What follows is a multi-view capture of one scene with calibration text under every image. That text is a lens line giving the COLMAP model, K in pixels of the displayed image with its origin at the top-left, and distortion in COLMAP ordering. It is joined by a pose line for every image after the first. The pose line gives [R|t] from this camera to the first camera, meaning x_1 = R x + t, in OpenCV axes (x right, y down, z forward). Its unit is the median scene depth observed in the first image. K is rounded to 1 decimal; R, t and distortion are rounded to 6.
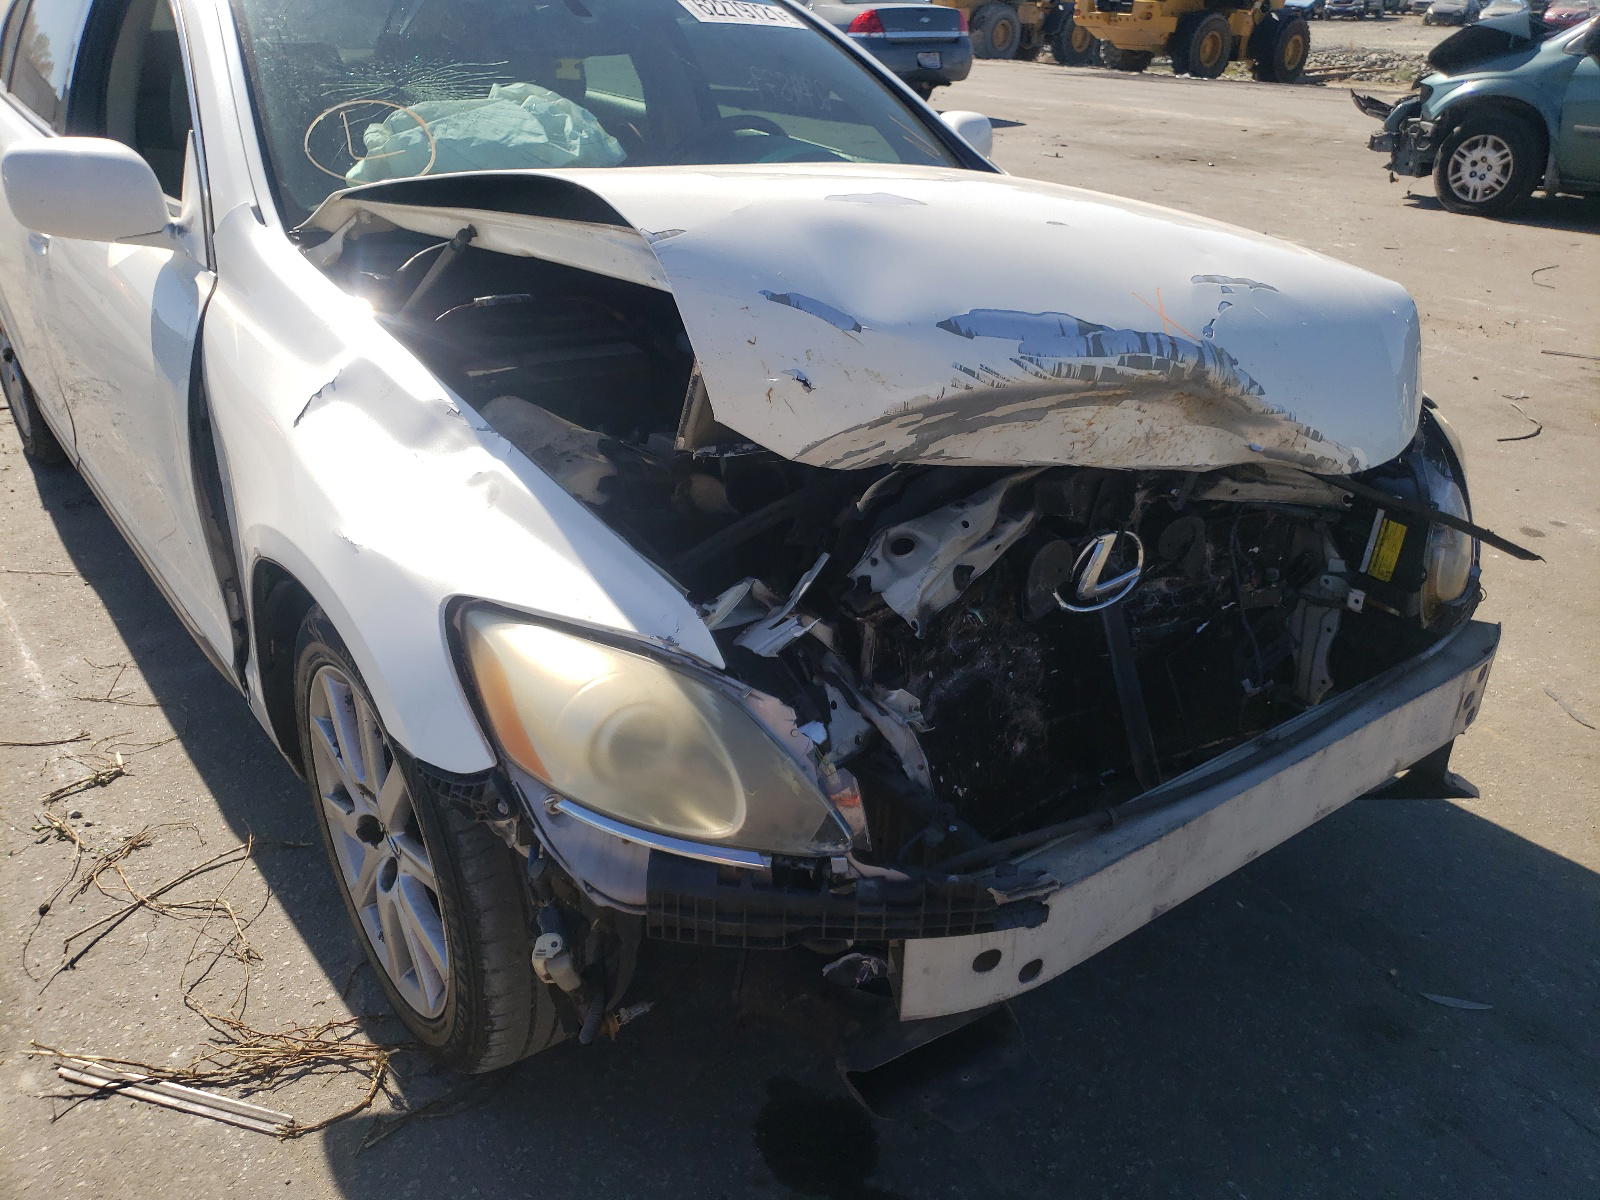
lens RADIAL K [[1212.8, 0, 830.5], [0, 1212.8, 574.1], [0, 0, 1]] dist [0.051054, -0.042112]
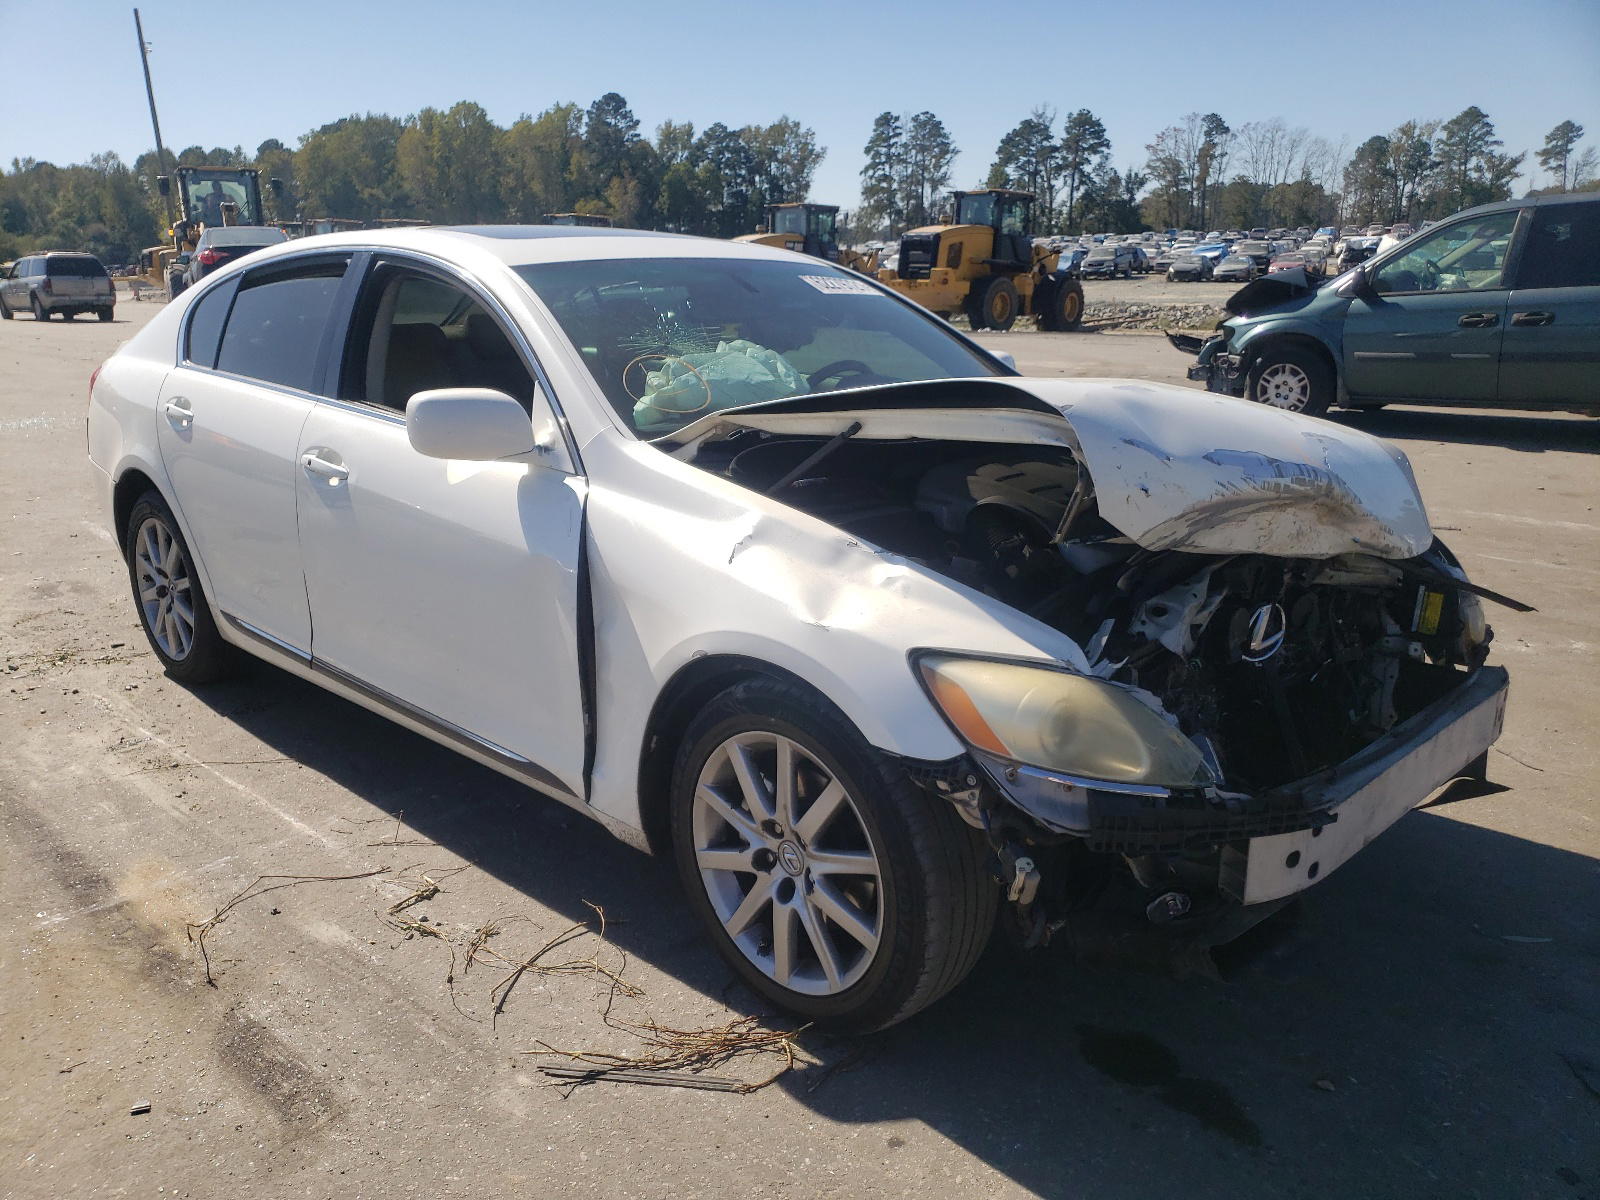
lens RADIAL K [[1212.8, 0, 772.7], [0, 1212.8, 596.6], [0, 0, 1]] dist [0.051054, -0.042112]
pose [[0.991928, -0.062575, 0.110287, -0.519479], [0.081307, 0.981293, -0.174508, 0.164398], [-0.097303, 0.182067, 0.978460, -0.382874]]
